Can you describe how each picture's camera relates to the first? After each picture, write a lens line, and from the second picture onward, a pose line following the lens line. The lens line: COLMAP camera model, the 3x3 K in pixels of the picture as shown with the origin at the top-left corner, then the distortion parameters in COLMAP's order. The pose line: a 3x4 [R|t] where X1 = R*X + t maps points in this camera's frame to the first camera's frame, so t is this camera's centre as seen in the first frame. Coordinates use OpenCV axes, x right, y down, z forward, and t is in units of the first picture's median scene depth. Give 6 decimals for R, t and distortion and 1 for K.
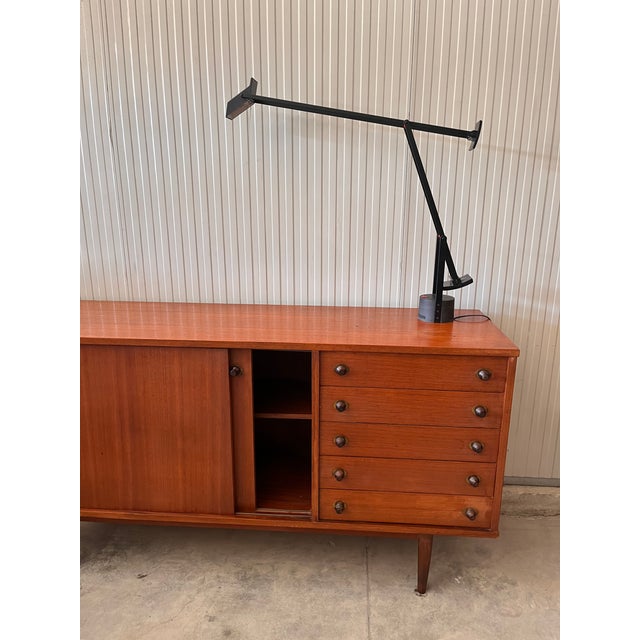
lens RADIAL K [[483.5, 0, 326.5], [0, 483.5, 322.4], [0, 0, 1]] dist [0.074612, -0.107077]
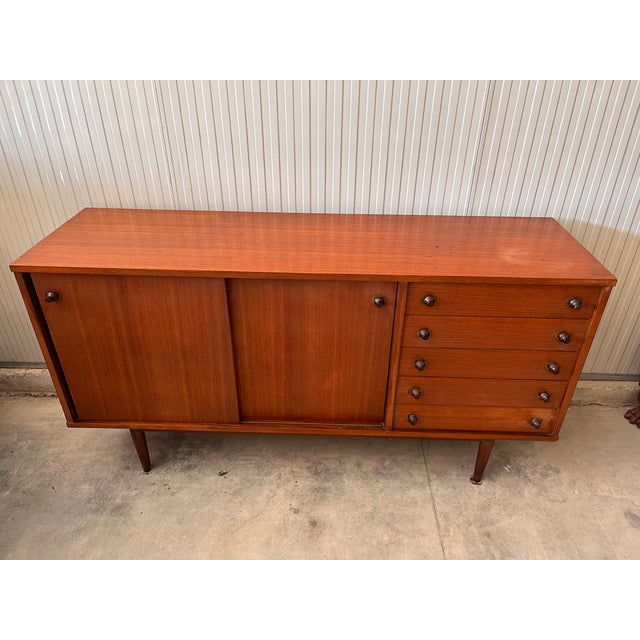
lens RADIAL K [[483.5, 0, 323.7], [0, 483.5, 323.2], [0, 0, 1]] dist [0.074612, -0.107077]
pose [[0.999342, -0.018334, 0.031286, -0.192352], [0.008225, 0.954884, 0.296866, -0.135213], [-0.035318, -0.296414, 0.954406, 0.053059]]
